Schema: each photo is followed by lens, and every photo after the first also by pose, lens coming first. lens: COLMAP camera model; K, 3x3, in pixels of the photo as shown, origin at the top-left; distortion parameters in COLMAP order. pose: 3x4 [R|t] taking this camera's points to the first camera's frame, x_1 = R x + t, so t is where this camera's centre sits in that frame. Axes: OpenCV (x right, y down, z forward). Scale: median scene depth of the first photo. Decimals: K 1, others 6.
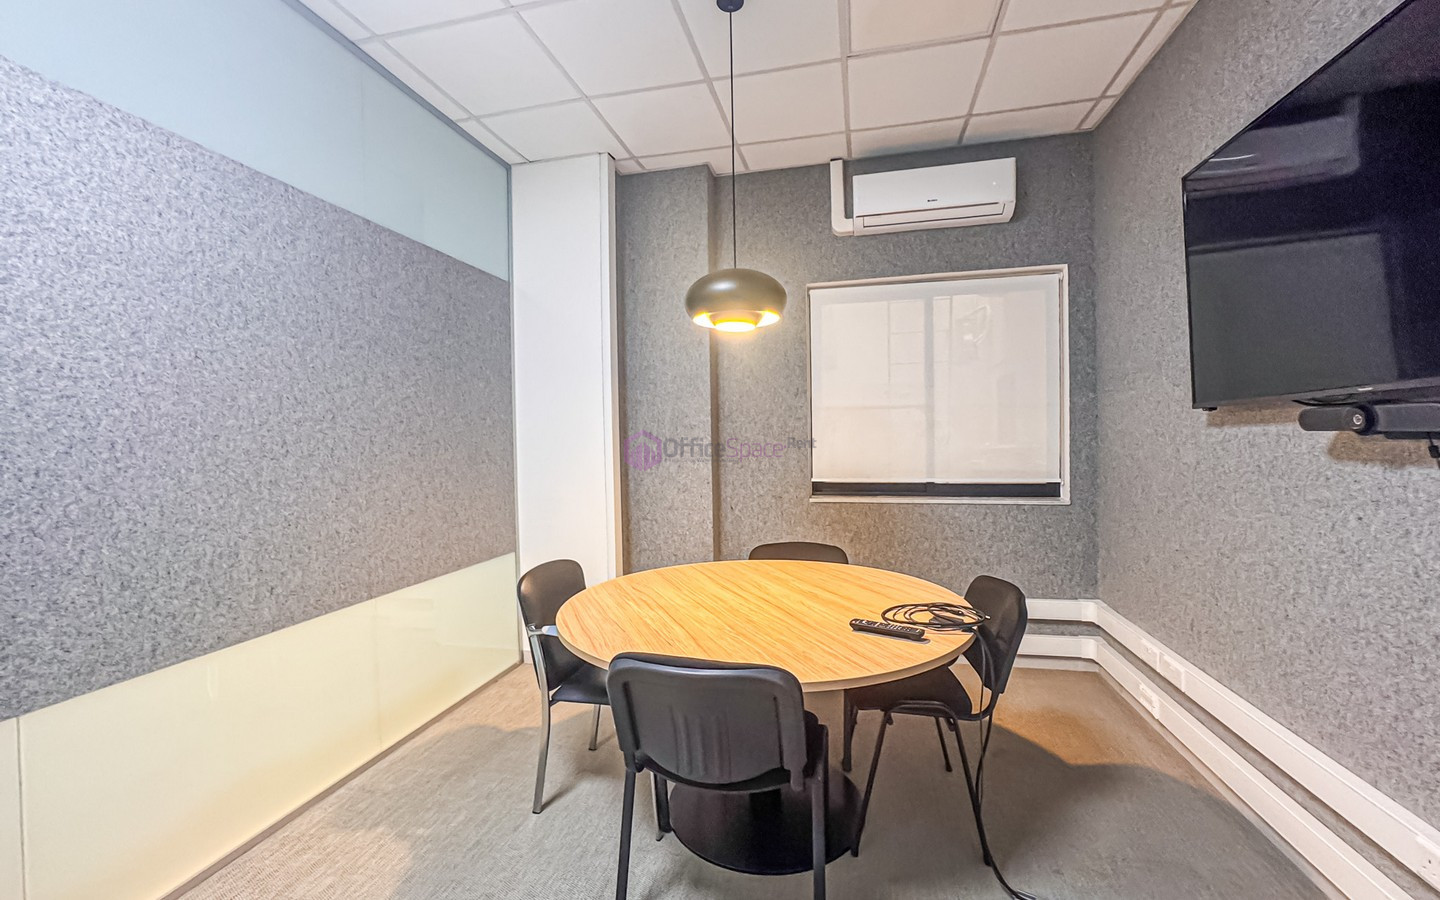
lens RADIAL K [[582.9, 0, 720.9], [0, 582.9, 453.1], [0, 0, 1]] dist [-0.036609, 0.016712]
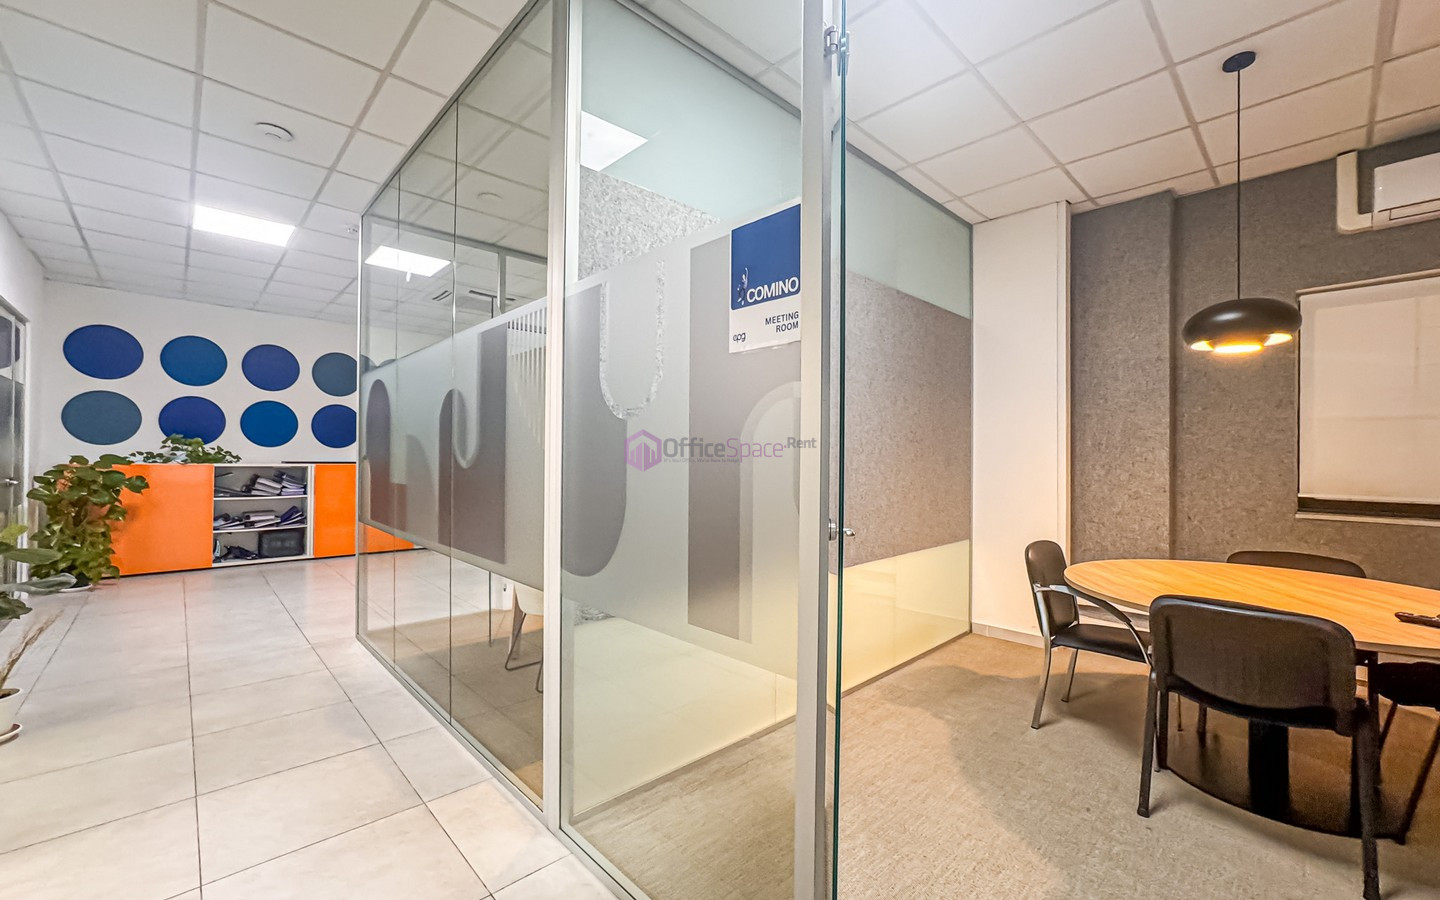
lens RADIAL K [[582.9, 0, 720.9], [0, 582.9, 453.1], [0, 0, 1]] dist [-0.036609, 0.016712]
pose [[0.838352, 0.019992, -0.544763, -0.136181], [-0.034088, 0.999294, -0.015786, 0.026416], [0.544063, 0.031804, 0.838441, -0.315941]]
